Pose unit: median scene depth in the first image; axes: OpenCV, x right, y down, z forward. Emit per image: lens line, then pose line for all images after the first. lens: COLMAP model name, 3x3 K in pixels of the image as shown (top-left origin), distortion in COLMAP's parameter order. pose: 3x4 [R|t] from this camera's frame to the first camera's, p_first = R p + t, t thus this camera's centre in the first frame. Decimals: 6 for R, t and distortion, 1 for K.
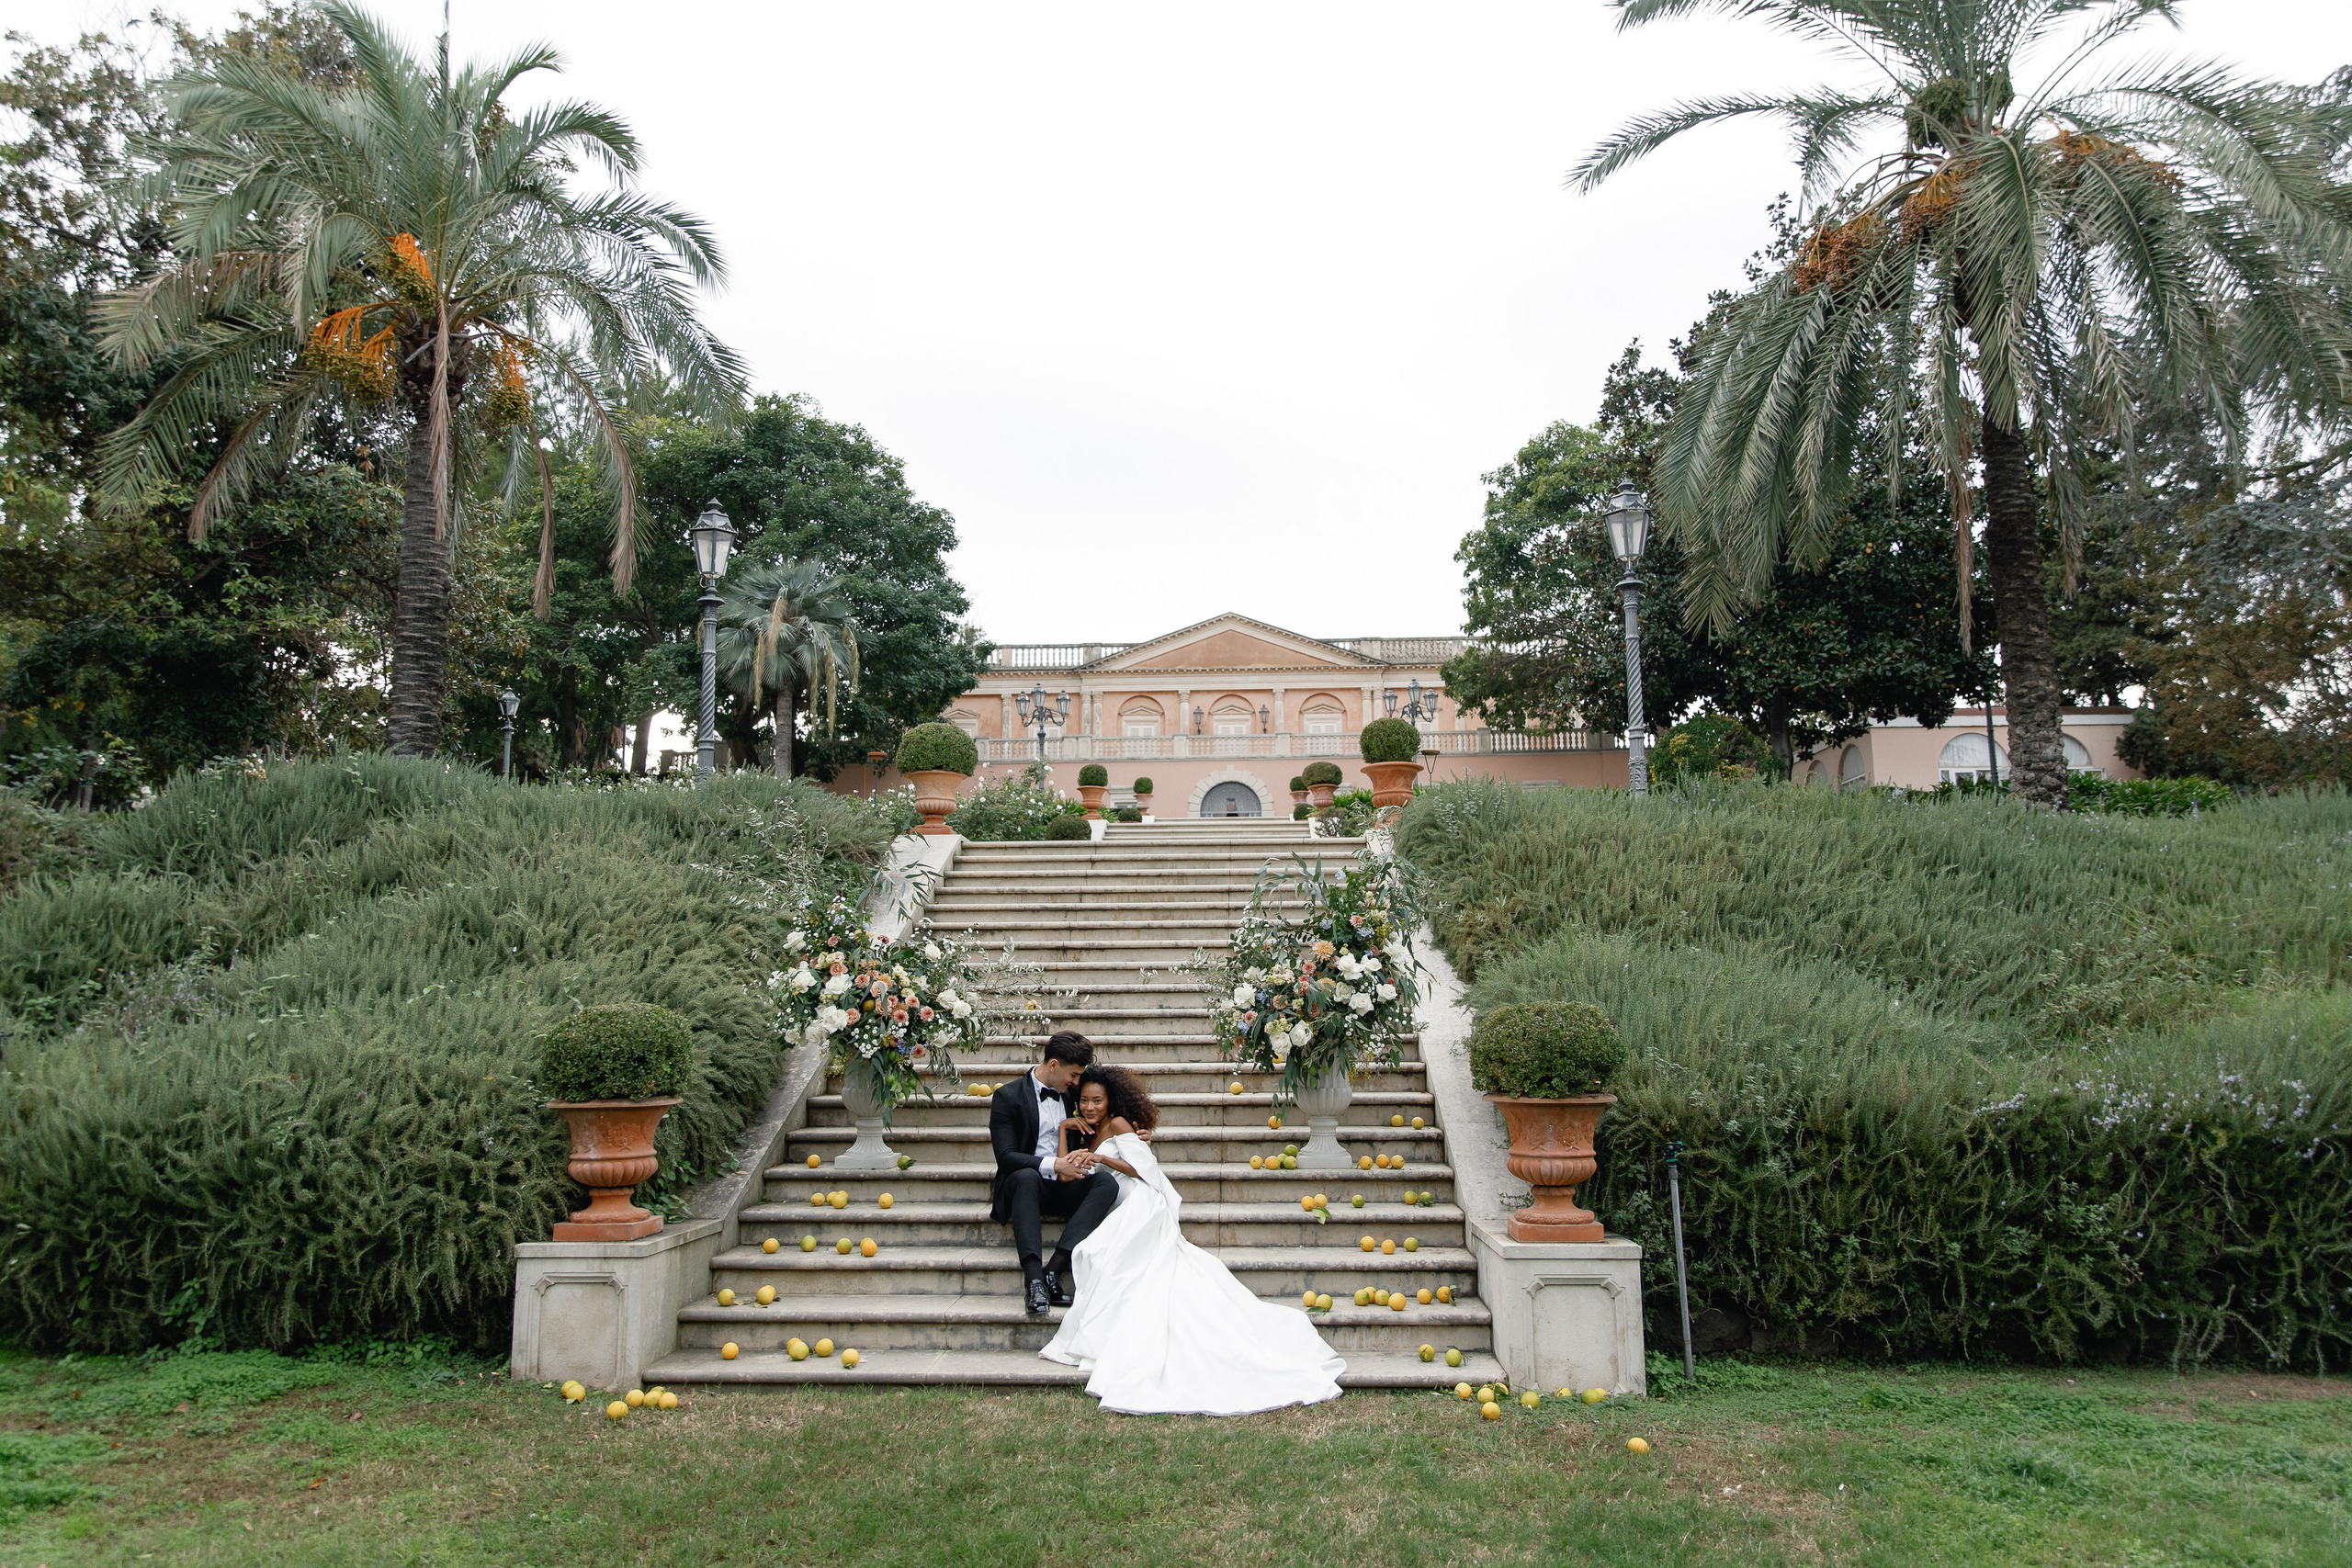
lens RADIAL K [[1603.3, 0, 1176.0], [0, 1603.3, 784.0], [0, 0, 1]] dist [0.002066, -0.002986]
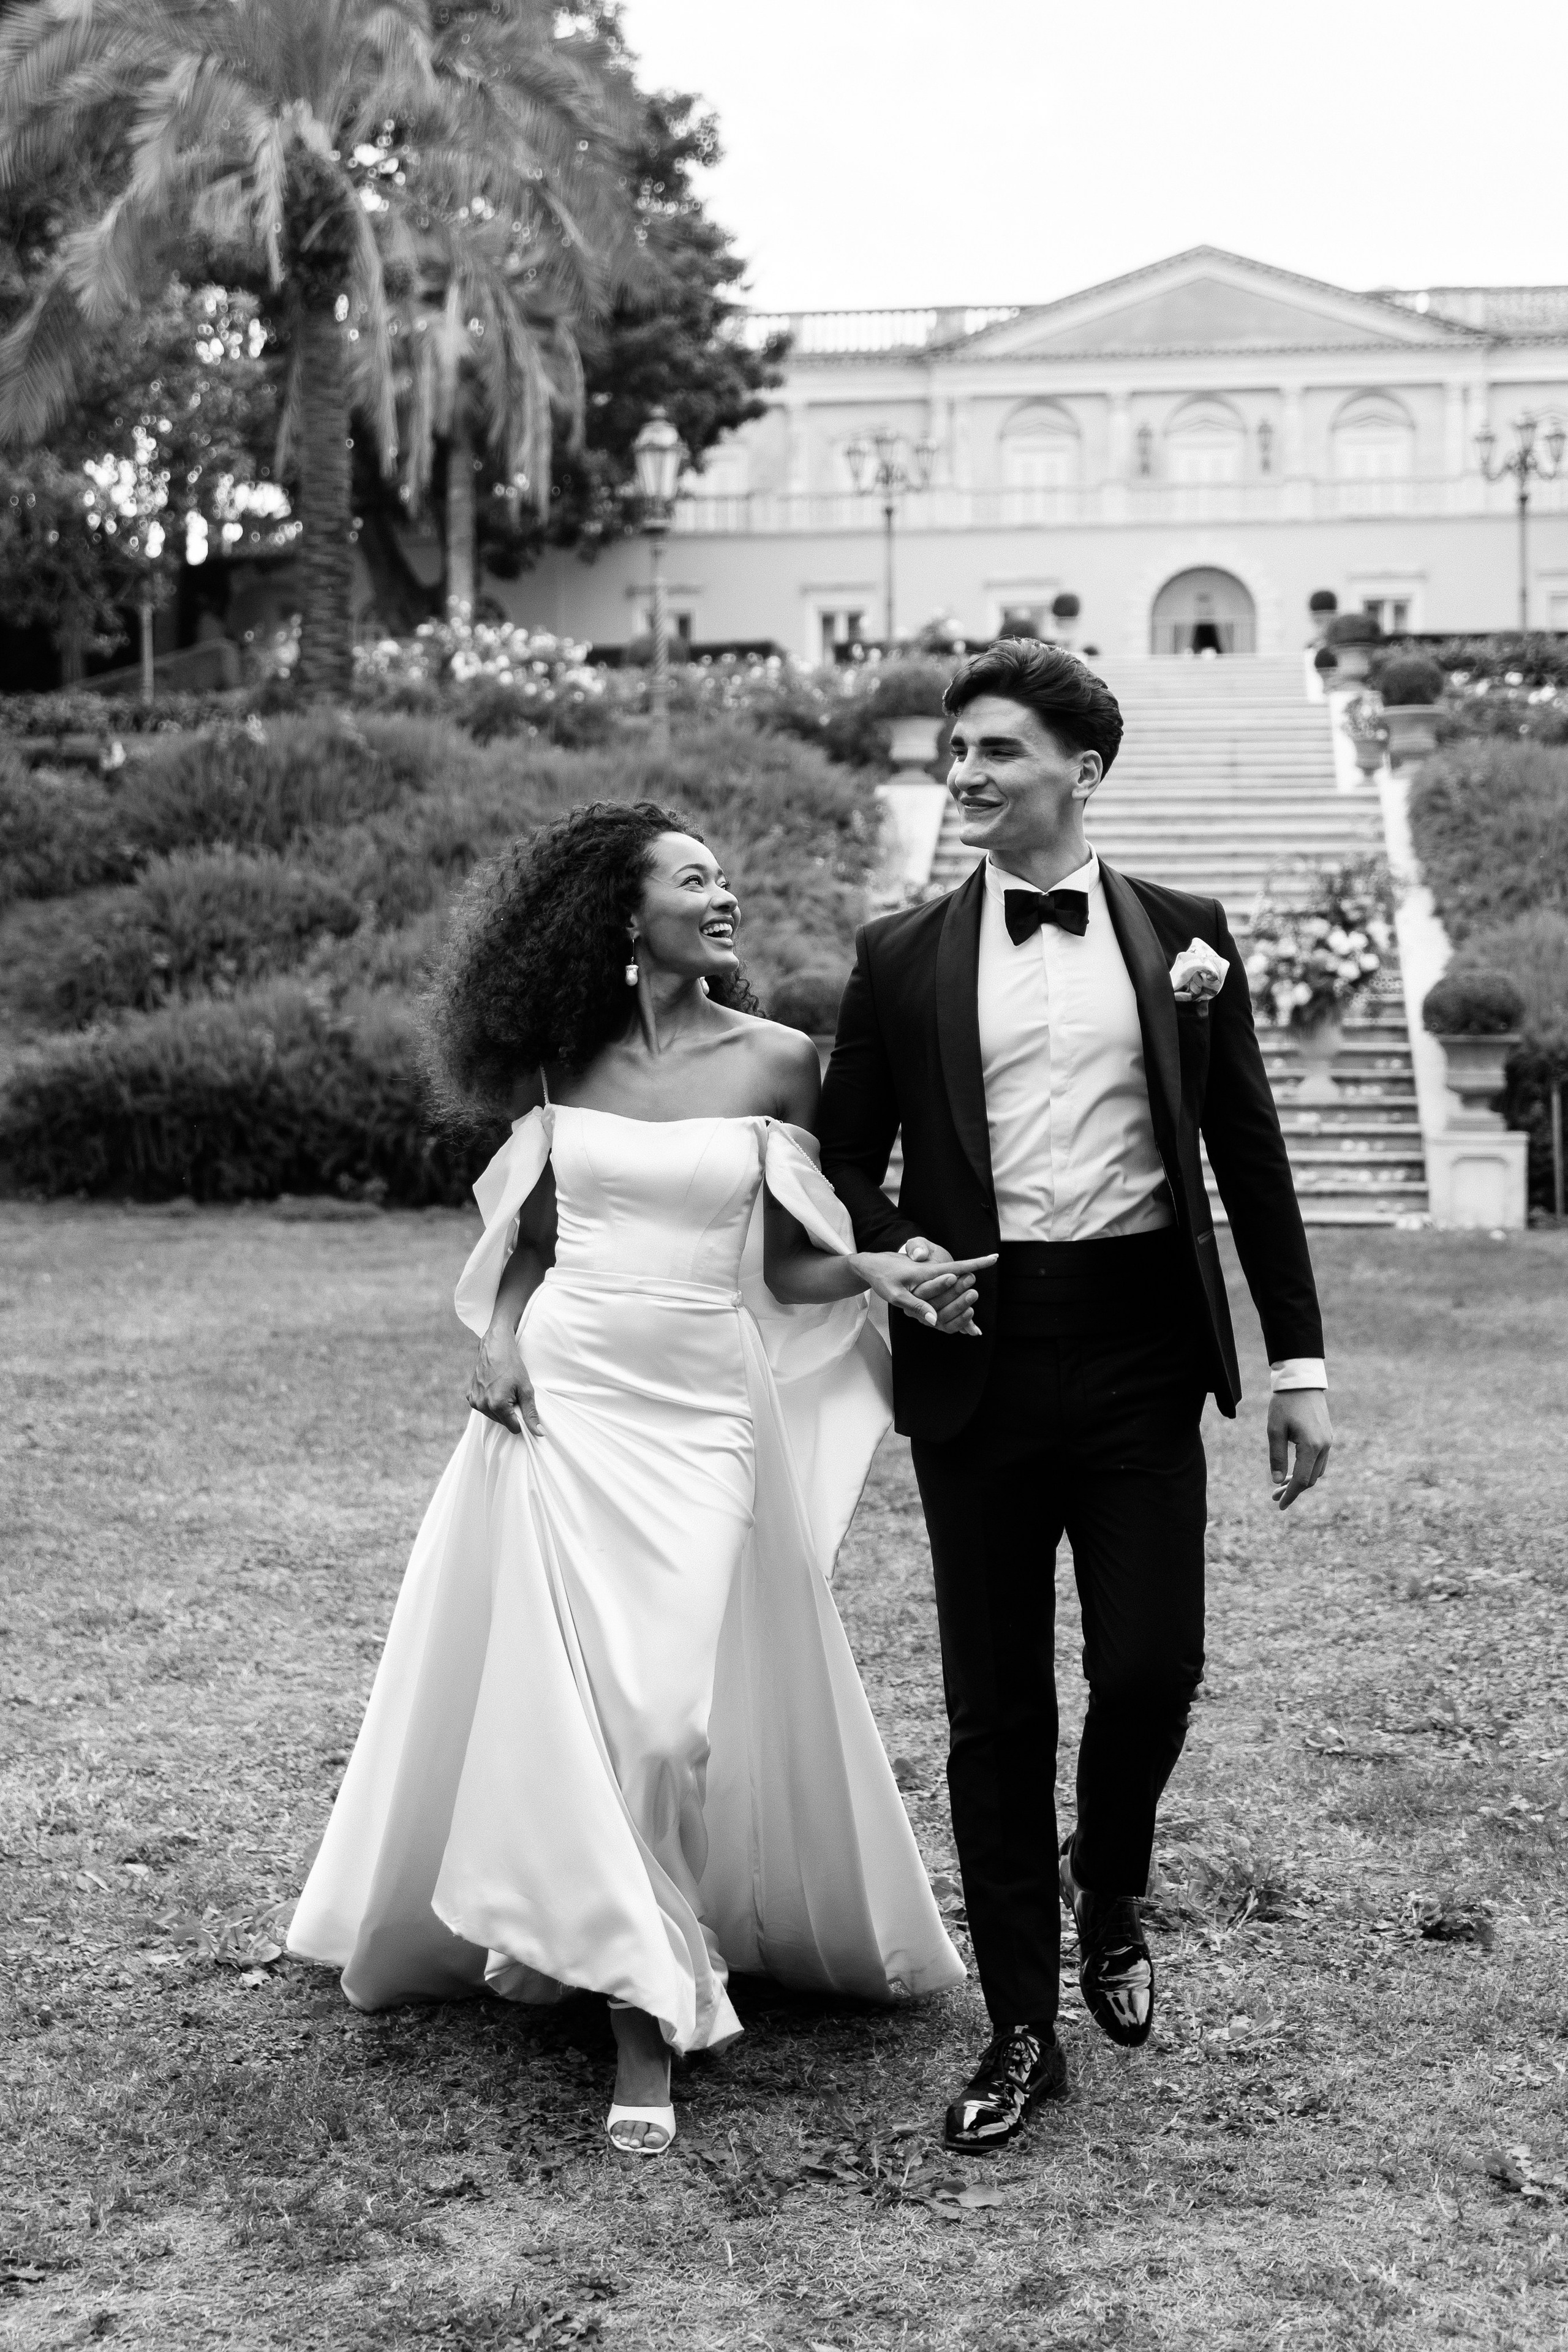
lens RADIAL K [[3454.4, 0, 694.4], [0, 3454.4, 1077.1], [0, 0, 1]] dist [-0.006782, -0.025477]
pose [[0.994485, 0.006366, -0.104681, -0.112194], [0.011779, 0.985061, 0.171803, -0.253185], [0.104211, -0.172089, 0.979554, -1.725968]]
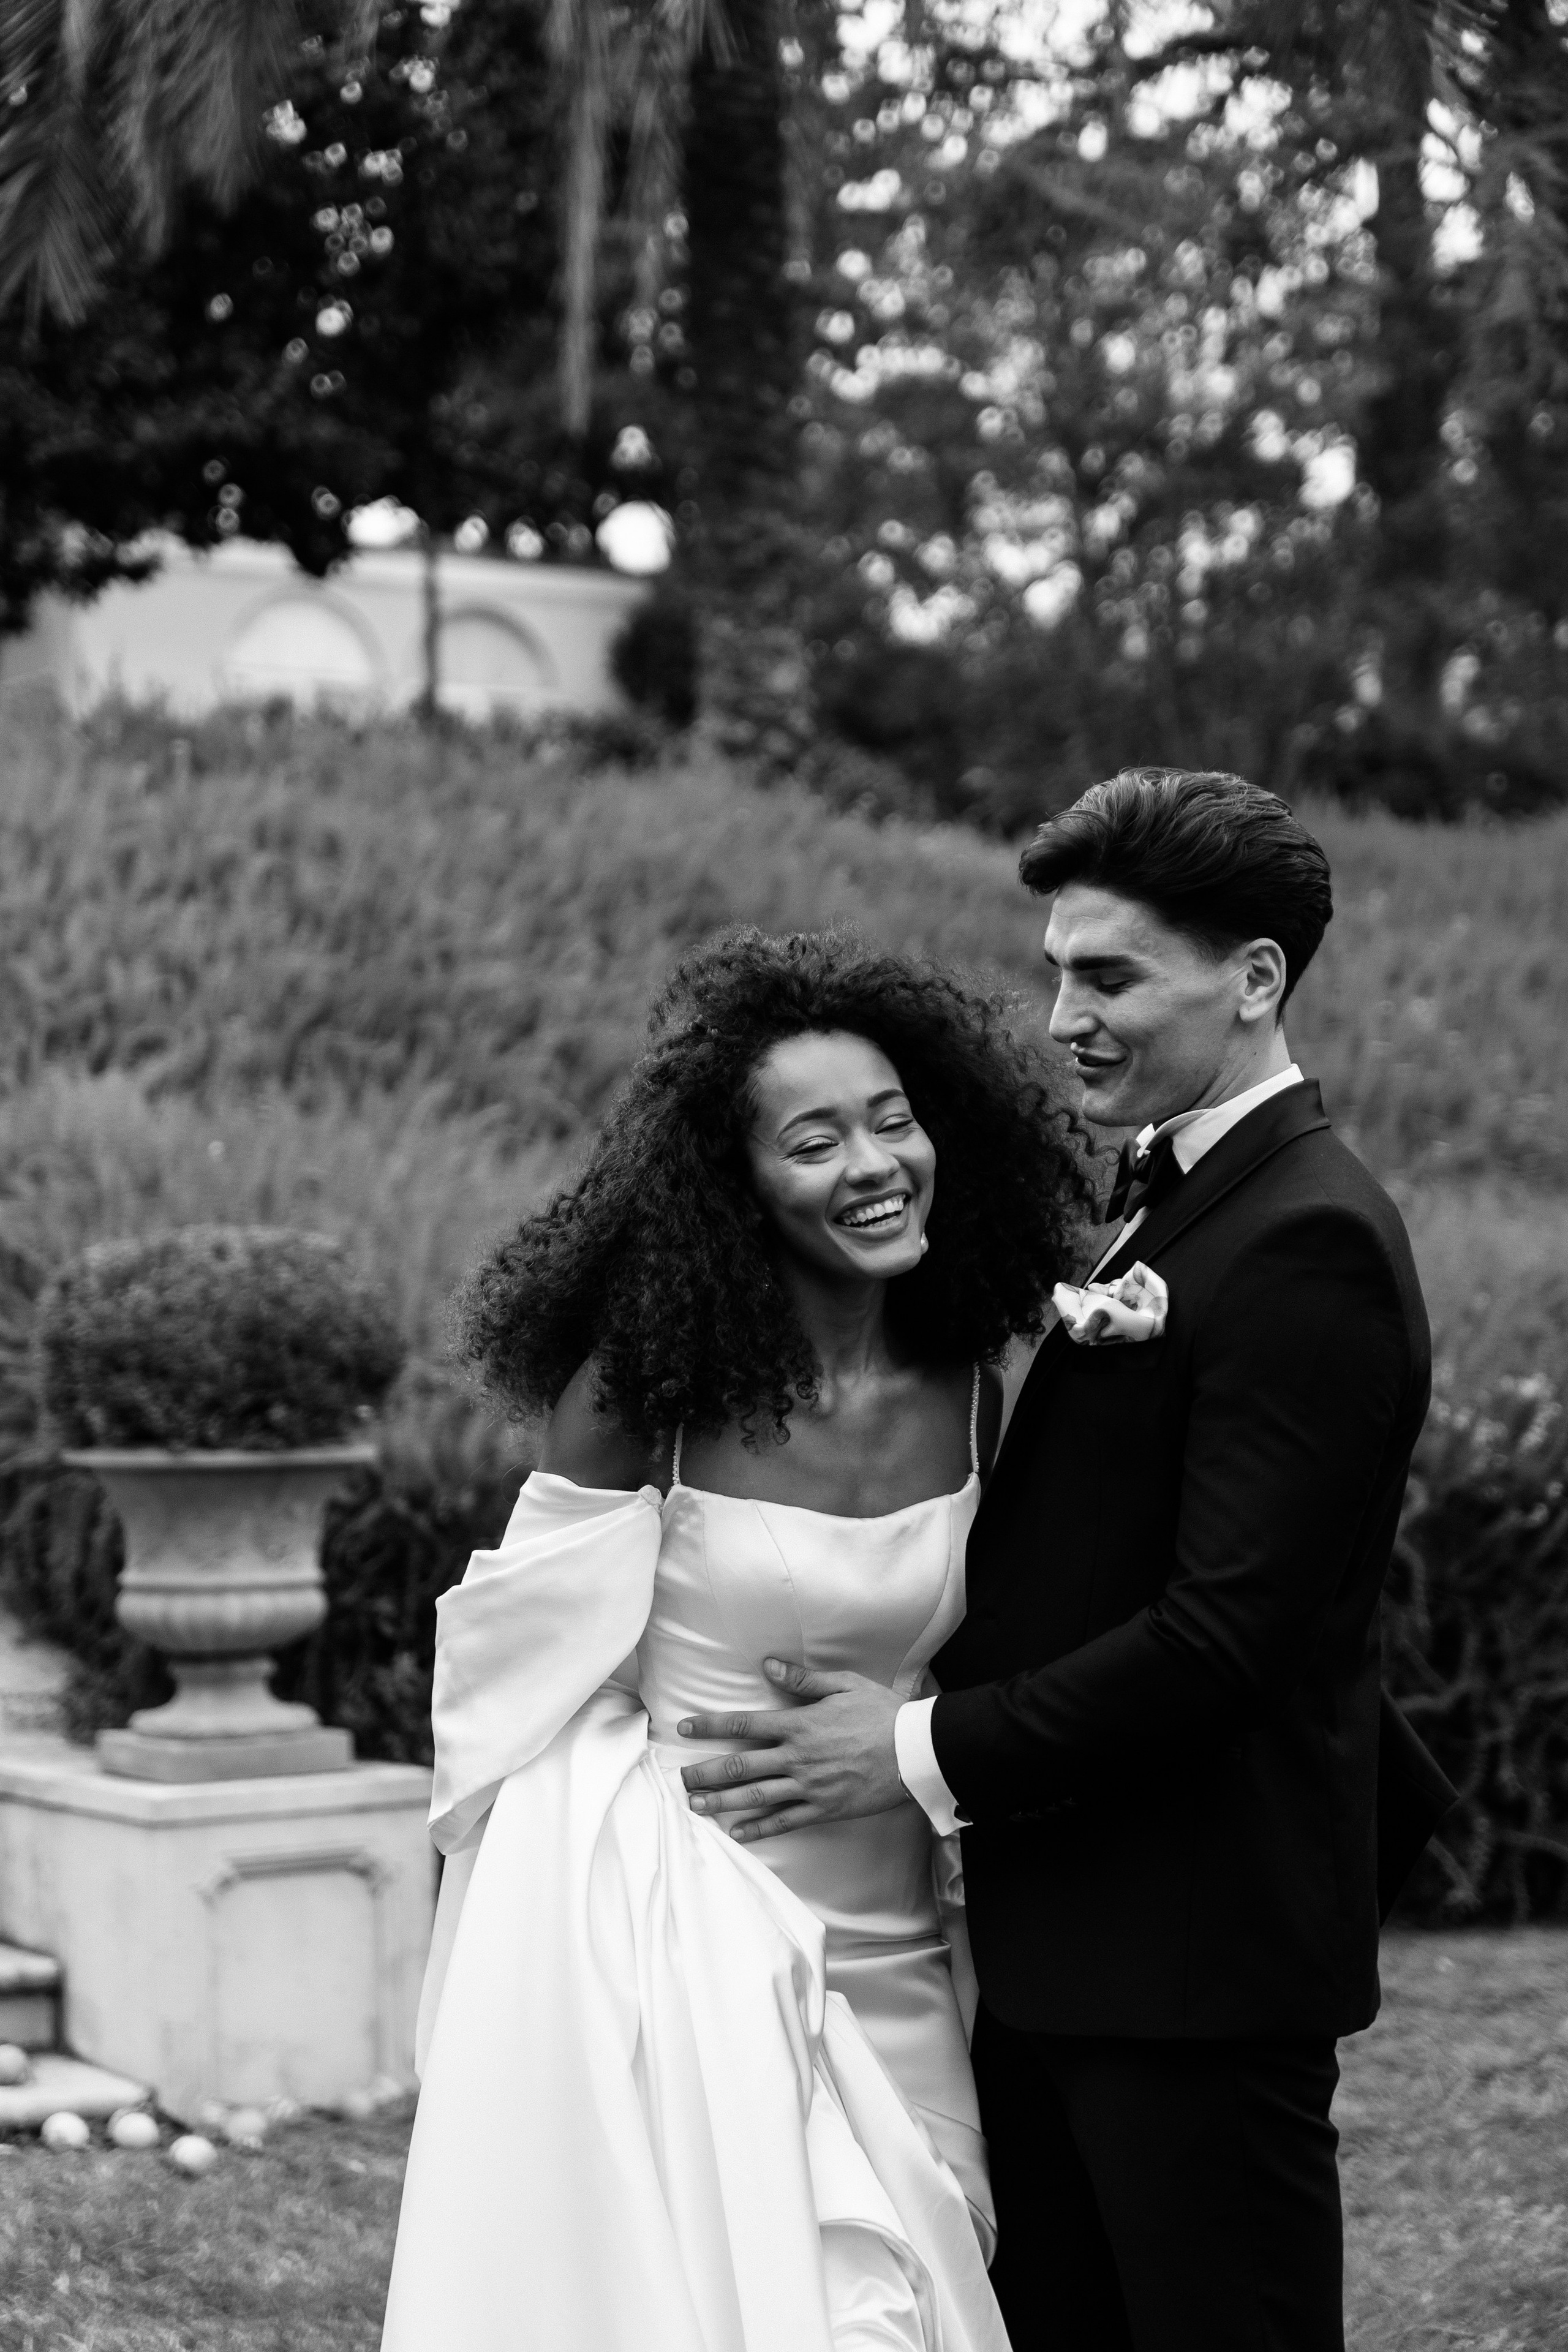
lens RADIAL K [[4489.0, 0, 784.0], [0, 4489.0, 1176.0], [0, 0, 1]] dist [-0.010998, 0.155237]
pose [[0.822516, 0.007497, 0.568692, -0.264420], [-0.073283, 0.992975, 0.092901, 0.000712], [-0.564001, -0.118088, 0.817287, -0.040931]]
